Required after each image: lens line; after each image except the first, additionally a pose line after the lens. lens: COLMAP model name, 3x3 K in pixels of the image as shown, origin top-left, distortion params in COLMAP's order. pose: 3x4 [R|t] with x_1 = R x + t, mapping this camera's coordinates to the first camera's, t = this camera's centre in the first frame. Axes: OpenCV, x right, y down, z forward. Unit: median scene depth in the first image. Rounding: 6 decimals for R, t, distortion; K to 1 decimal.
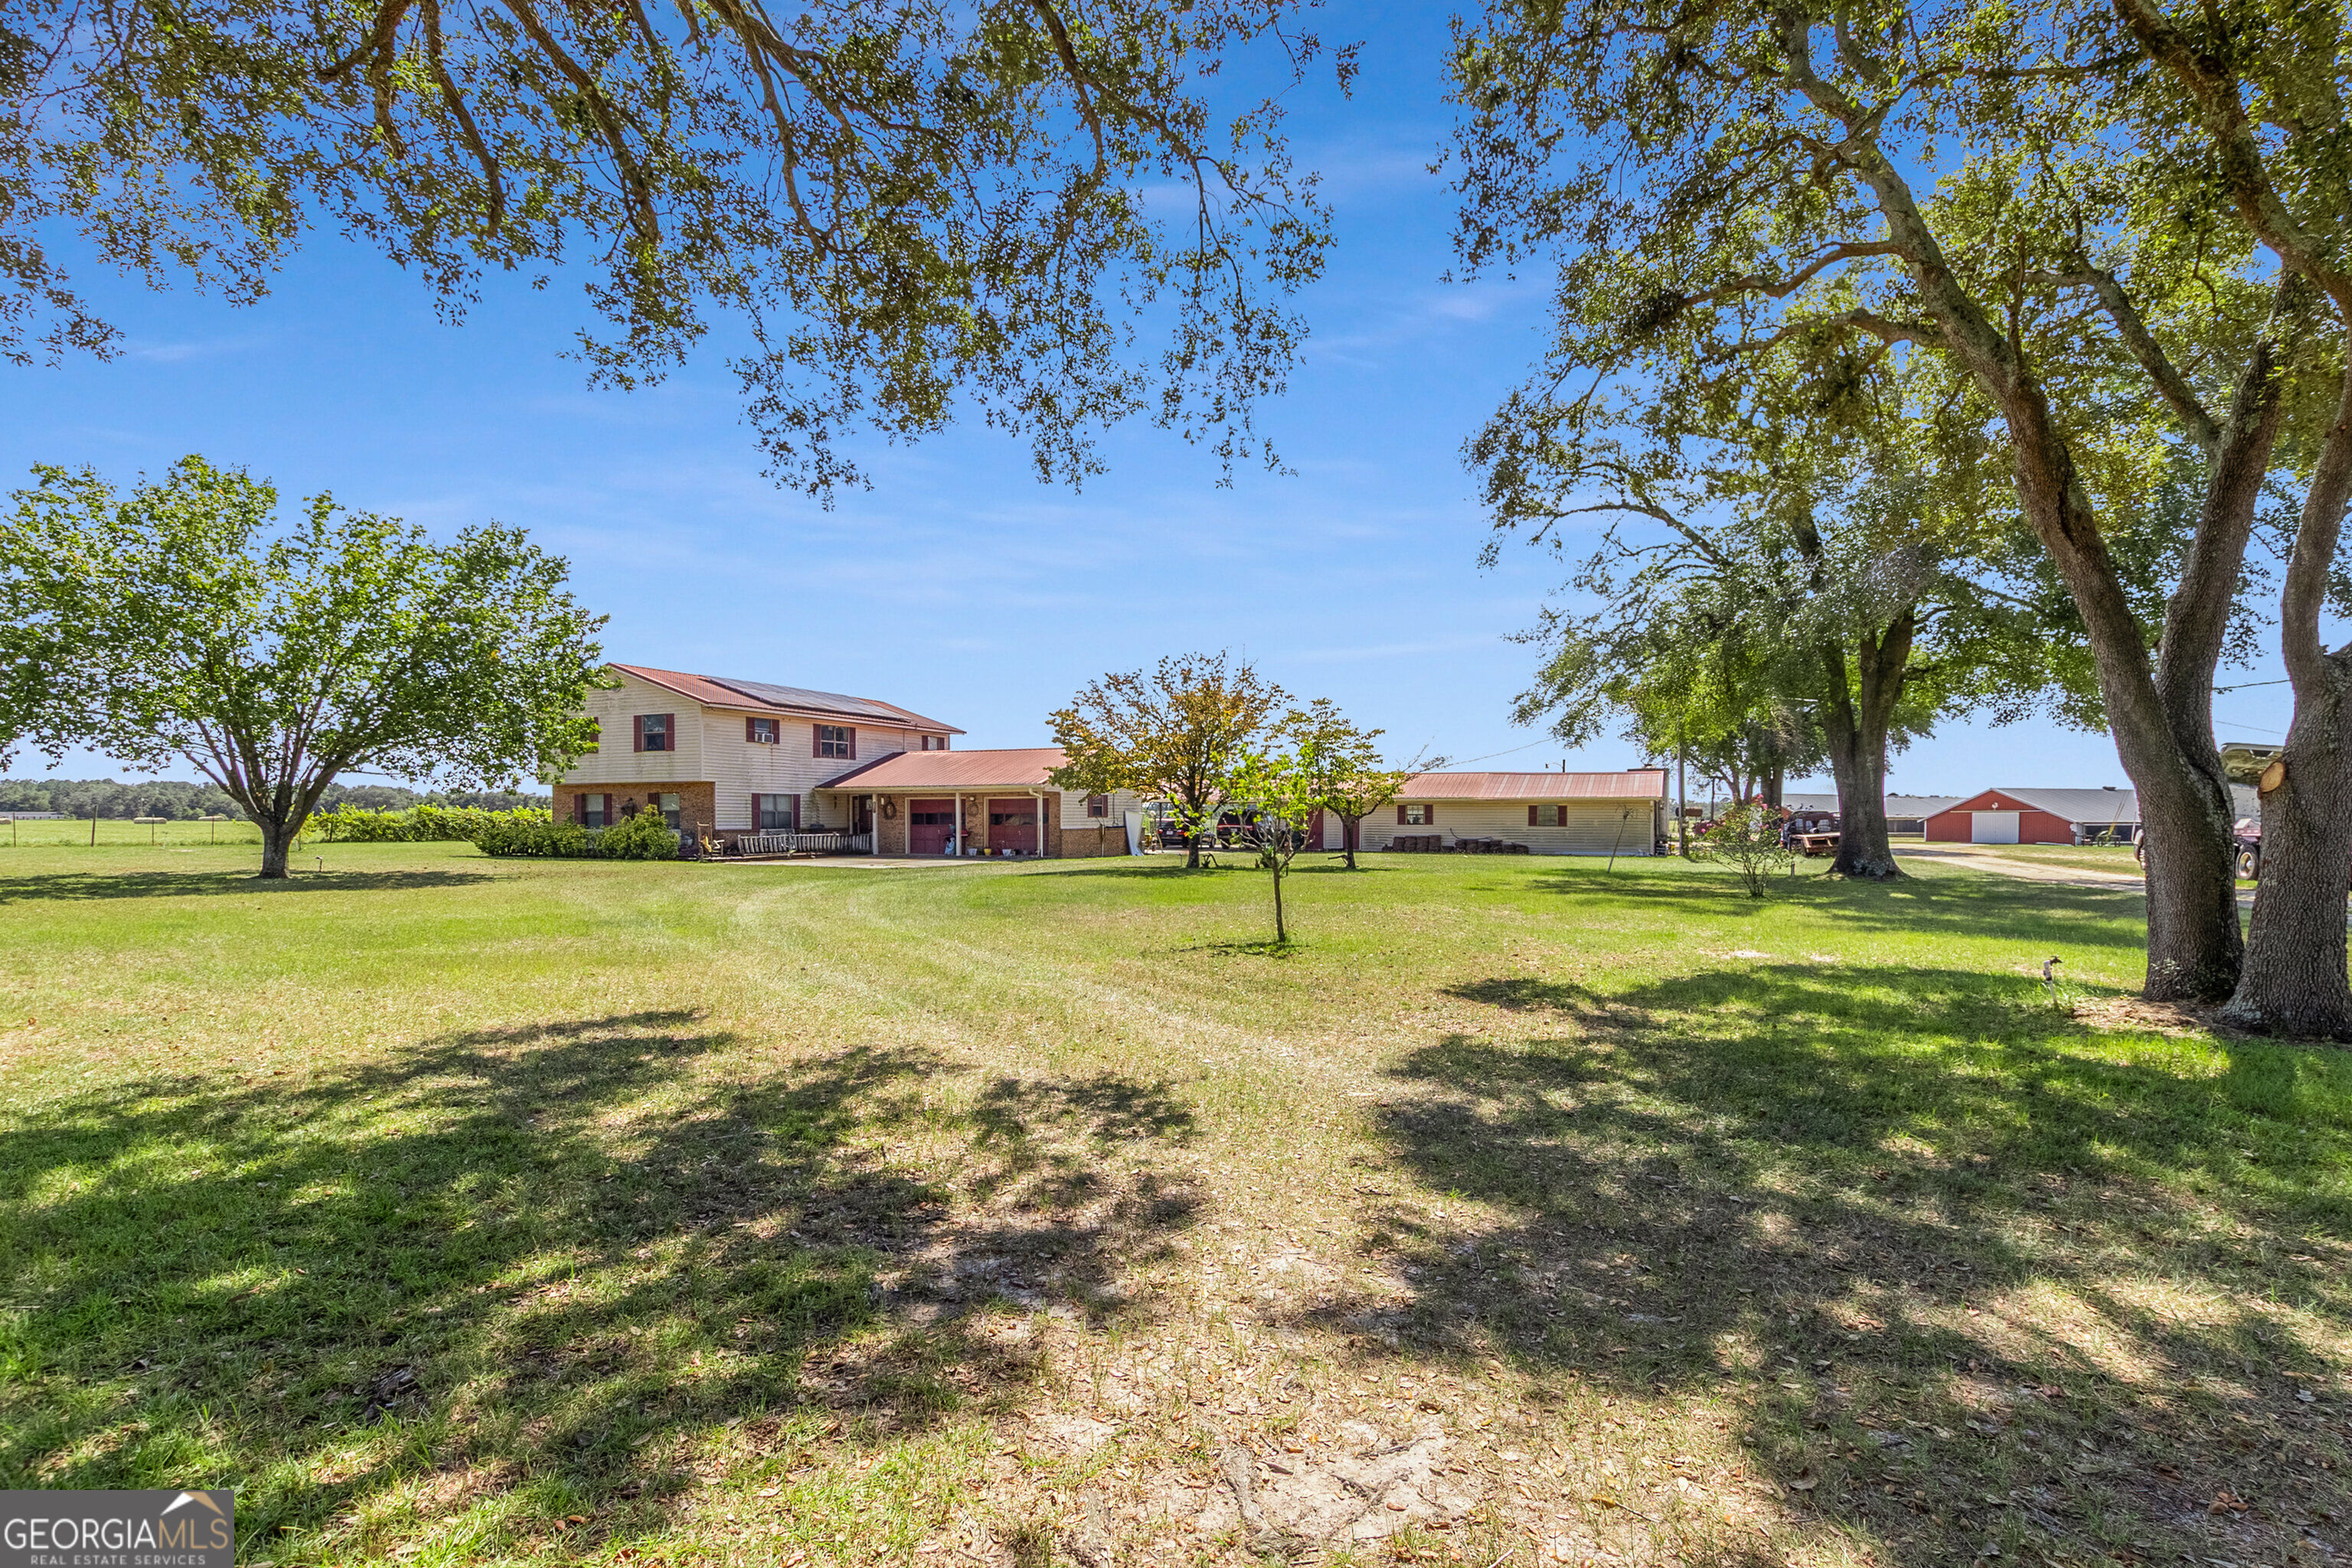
lens RADIAL K [[1122.3, 0, 1213.1], [0, 1122.3, 807.3], [0, 0, 1]] dist [-0.003075, -0.000217]
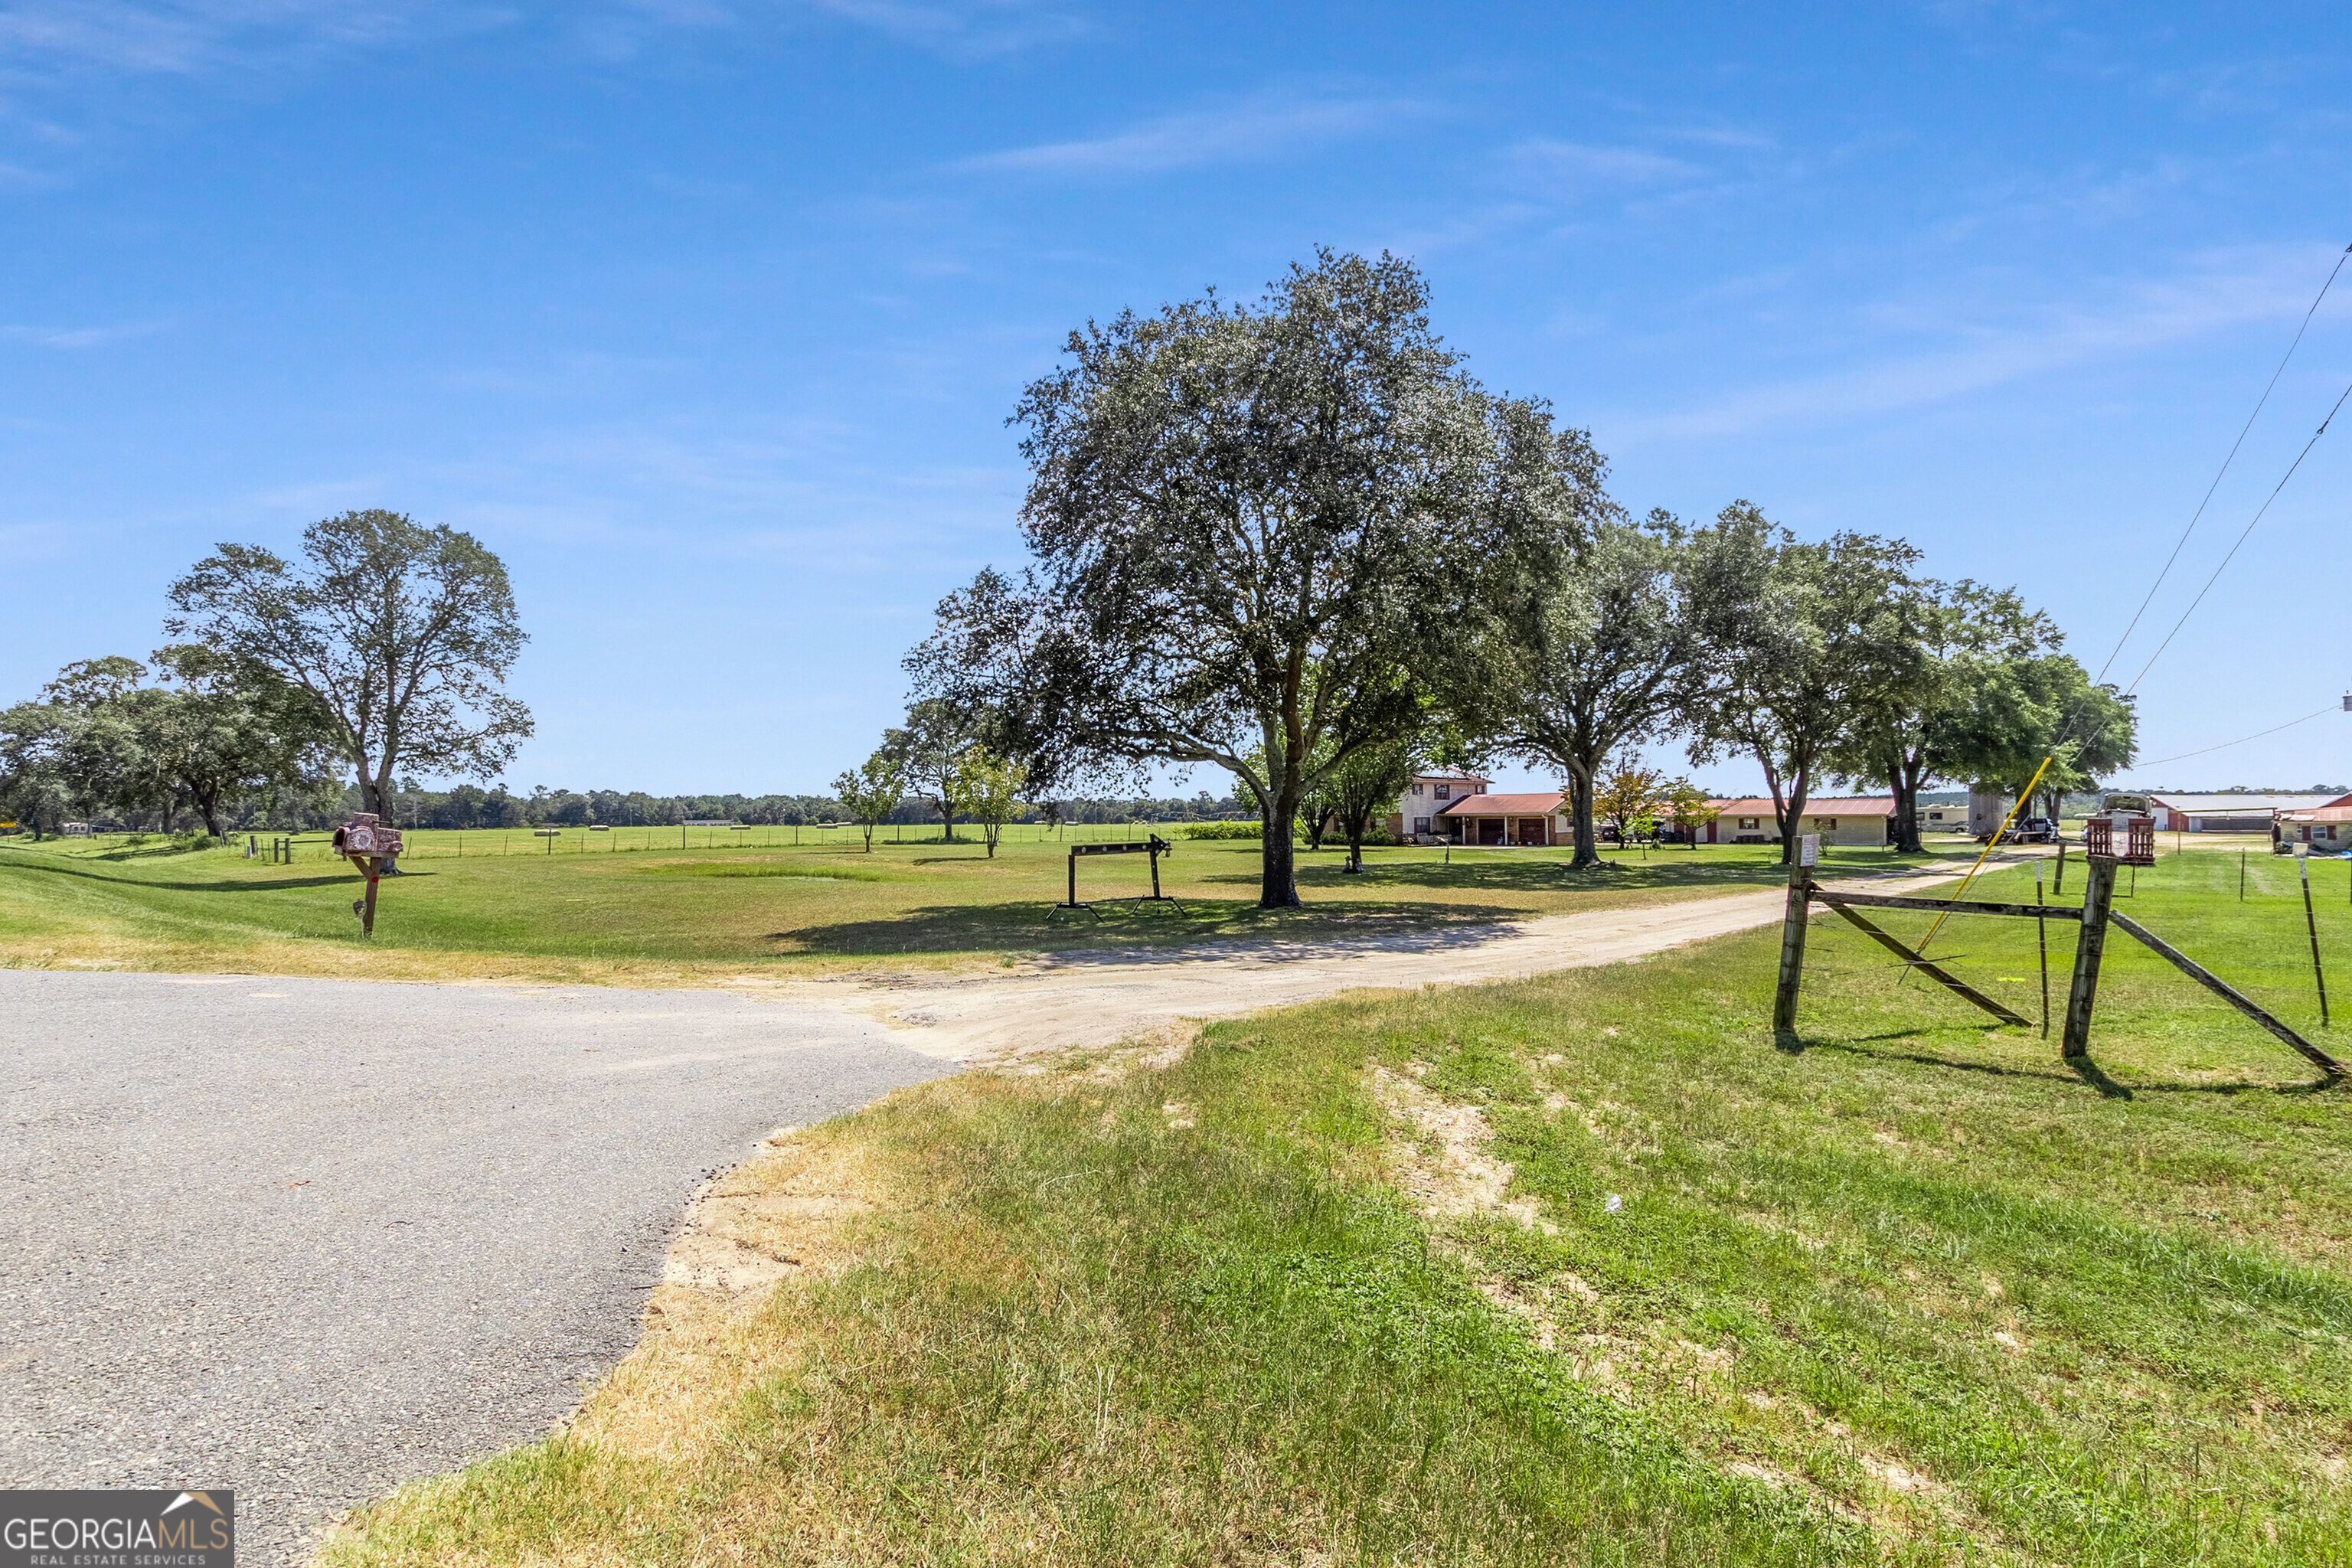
lens RADIAL K [[1148.7, 0, 1163.2], [0, 1148.7, 796.5], [0, 0, 1]] dist [-0.000128, 0.000437]
pose [[0.924659, -0.015647, -0.380475, 0.009704], [0.012559, 0.999865, -0.010597, -0.036620], [0.380589, 0.005020, 0.924730, -1.374343]]
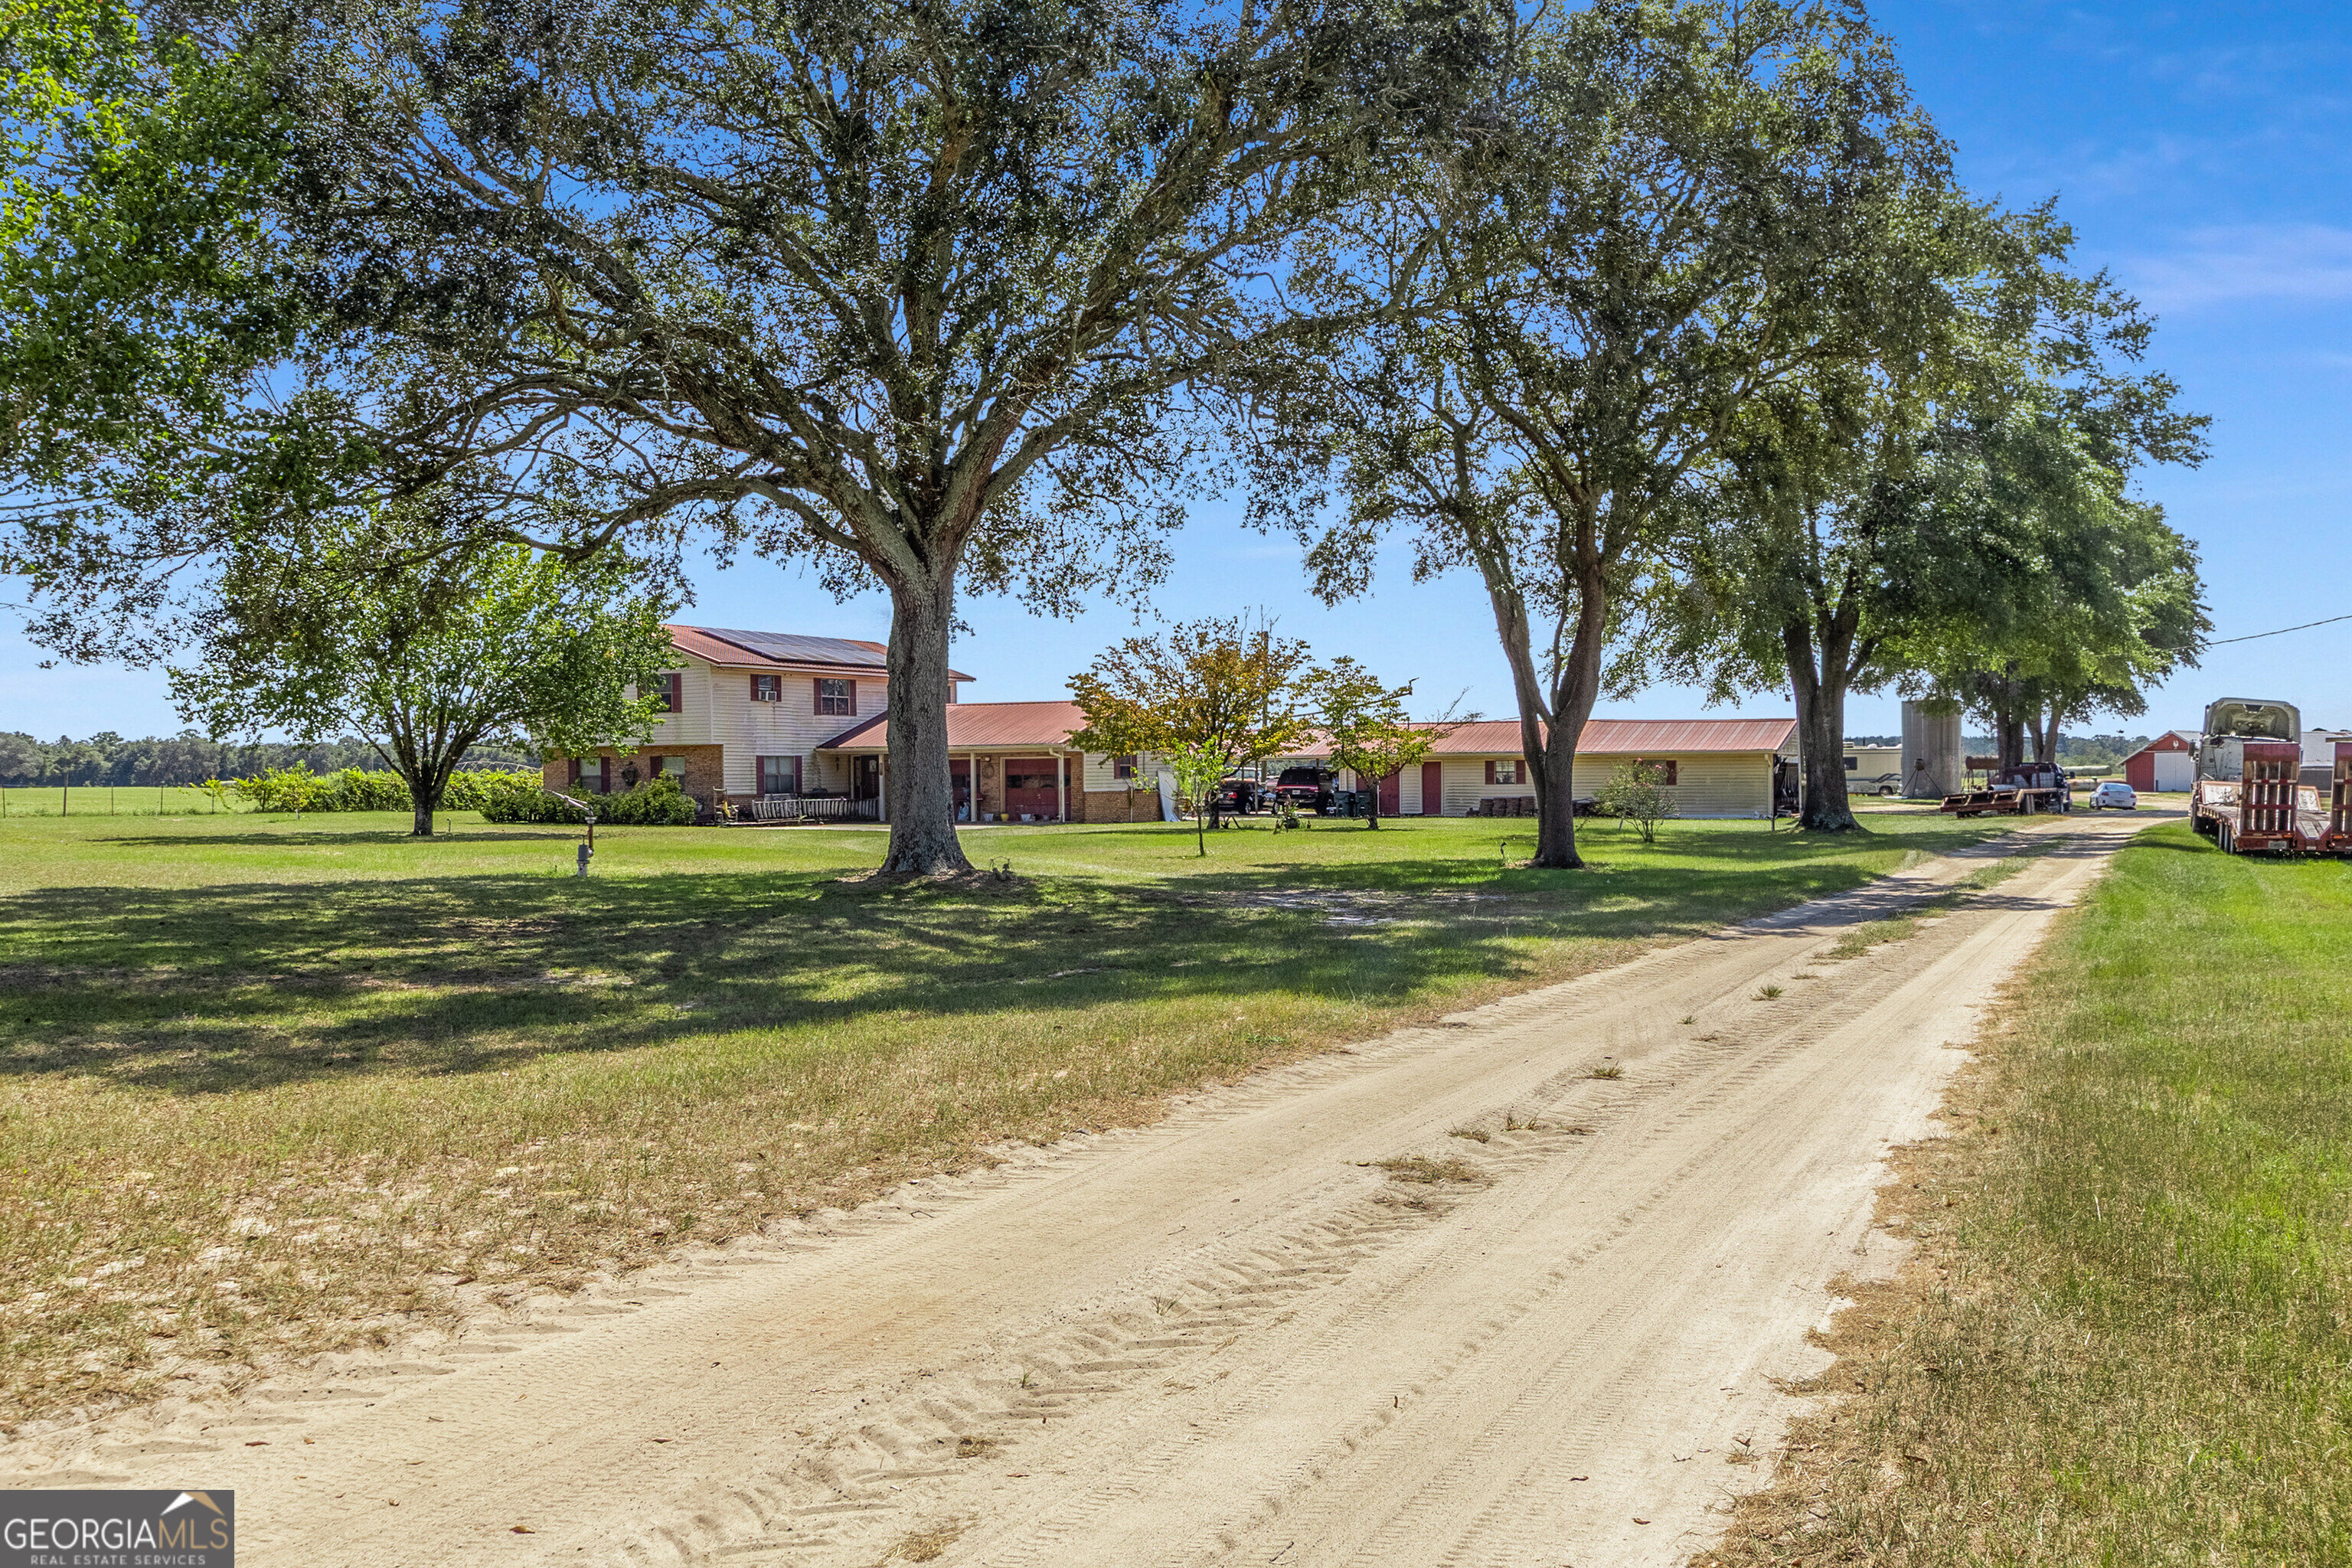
lens RADIAL K [[2068.7, 0, 1188.0], [0, 2068.7, 780.3], [0, 0, 1]] dist [0.007911, -0.001034]
pose [[0.995538, -0.007168, -0.094092, 0.109909], [0.008409, 0.999883, 0.012801, -0.010969], [0.093989, -0.013535, 0.995481, -0.685399]]
